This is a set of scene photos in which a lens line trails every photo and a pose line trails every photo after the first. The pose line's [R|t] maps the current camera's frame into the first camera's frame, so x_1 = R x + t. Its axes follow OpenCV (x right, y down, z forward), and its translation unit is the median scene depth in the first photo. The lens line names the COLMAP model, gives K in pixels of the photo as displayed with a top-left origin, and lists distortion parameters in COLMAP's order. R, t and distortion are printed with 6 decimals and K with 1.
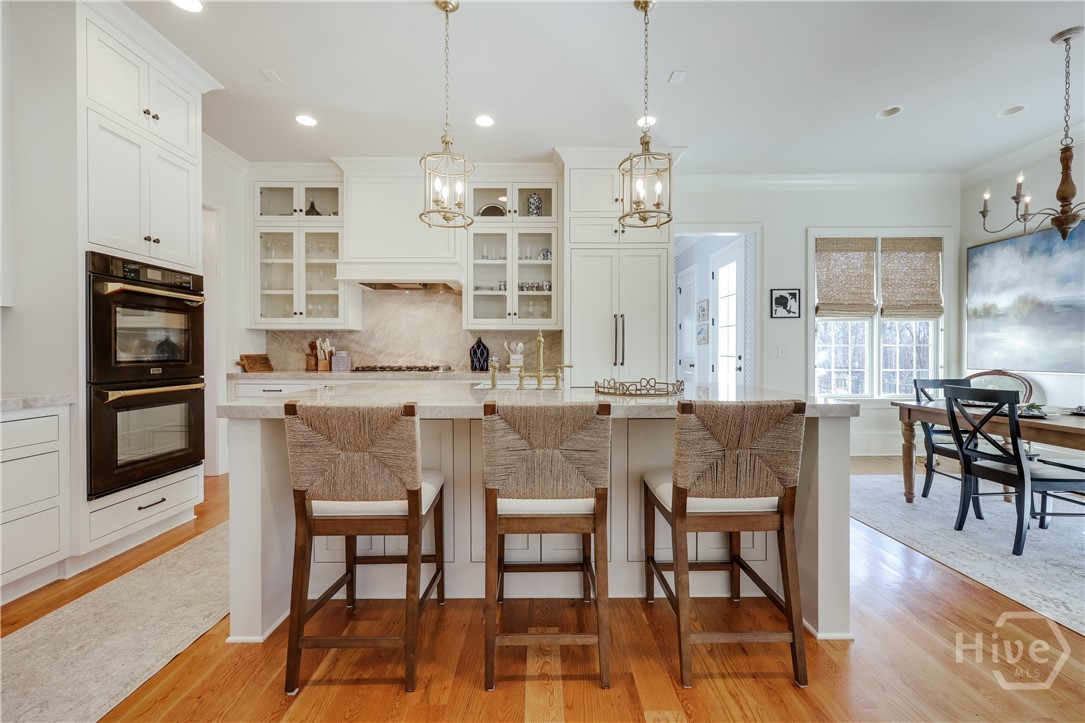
lens RADIAL K [[526.3, 0, 539.9], [0, 526.3, 362.8], [0, 0, 1]] dist [0.000259, -0.000052]
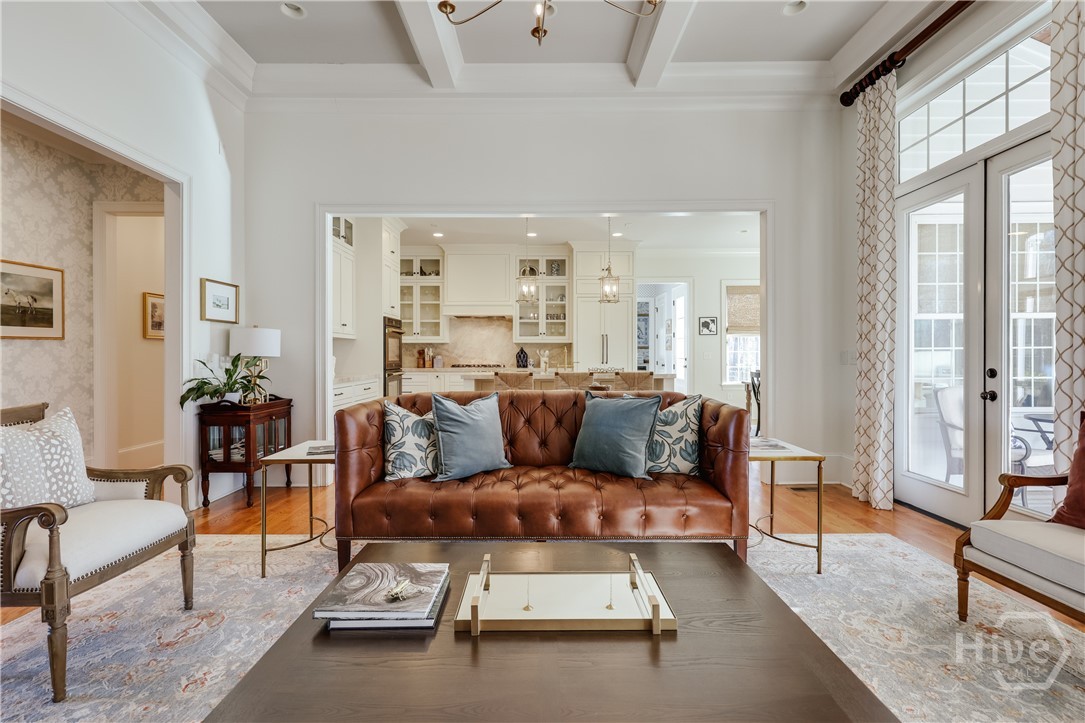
lens RADIAL K [[526.3, 0, 537.1], [0, 526.3, 356.2], [0, 0, 1]] dist [0.000259, -0.000052]
pose [[0.999974, -0.001933, -0.006908, -0.057114], [0.001804, 0.999825, -0.018604, 0.011404], [0.006943, 0.018591, 0.999803, -0.678590]]
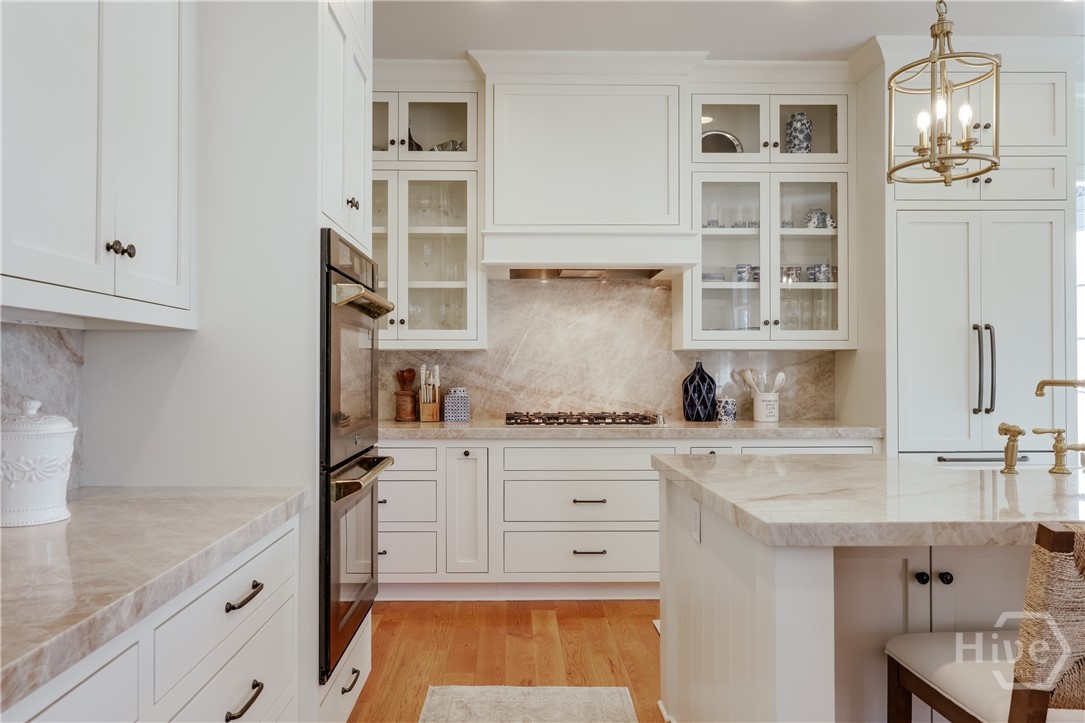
lens RADIAL K [[875.2, 0, 546.5], [0, 875.2, 365.3], [0, 0, 1]] dist [-0.000290, -0.000202]
pose [[0.999976, -0.001002, 0.006830, -0.297915], [0.001215, 0.999510, -0.031280, -0.016177], [-0.006795, 0.031288, 0.999487, 0.051721]]
